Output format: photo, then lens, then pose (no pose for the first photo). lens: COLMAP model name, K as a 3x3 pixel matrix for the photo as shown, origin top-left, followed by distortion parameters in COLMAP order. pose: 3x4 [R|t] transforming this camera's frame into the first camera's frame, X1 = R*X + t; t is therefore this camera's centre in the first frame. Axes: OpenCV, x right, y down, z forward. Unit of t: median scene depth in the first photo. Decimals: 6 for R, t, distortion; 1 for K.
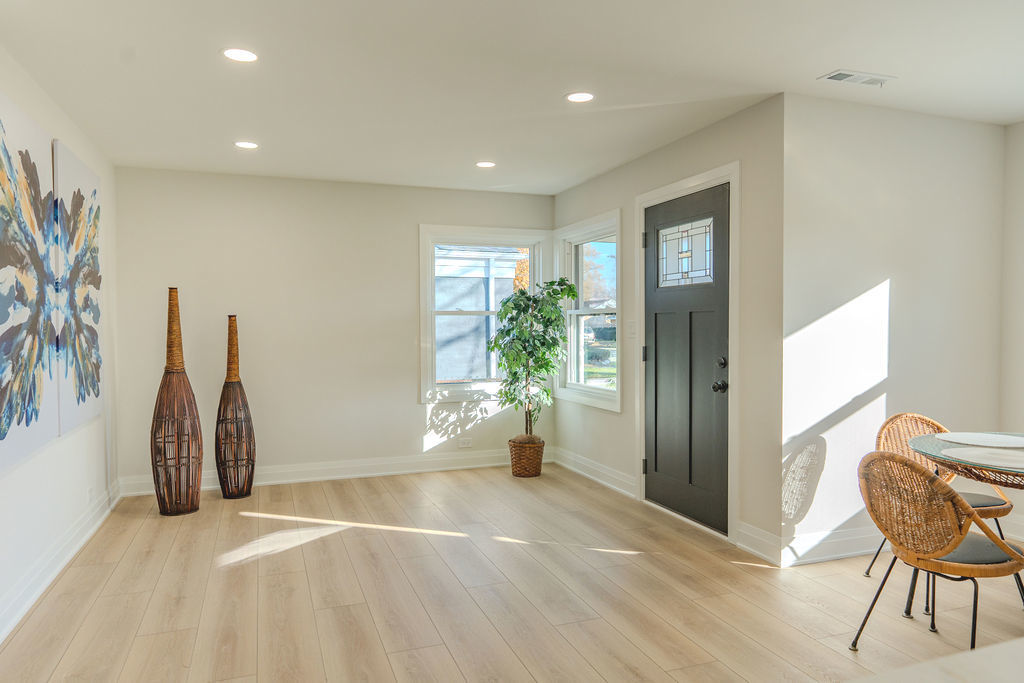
lens RADIAL K [[710.3, 0, 511.9], [0, 710.3, 367.0], [0, 0, 1]] dist [-0.000602, -0.000796]
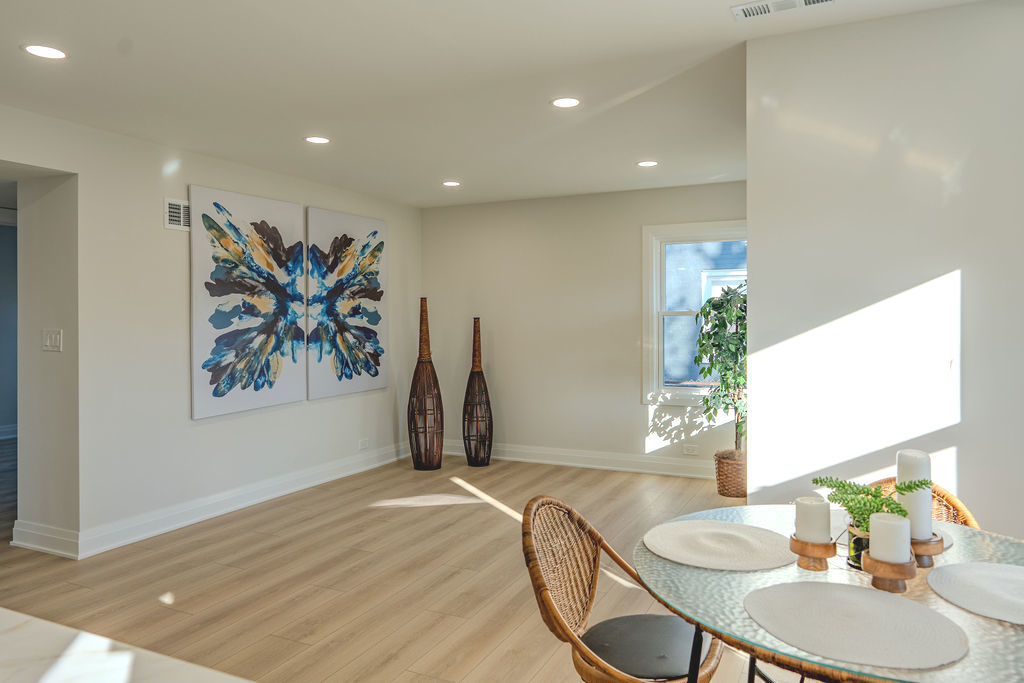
lens RADIAL K [[723.2, 0, 512.0], [0, 723.2, 341.5], [0, 0, 1]] dist [0.000127, 0.002856]
pose [[0.665963, 0.026760, -0.745505, 0.640001], [-0.041797, 0.999125, -0.001474, -0.034882], [0.744813, 0.032141, 0.666498, 0.226813]]
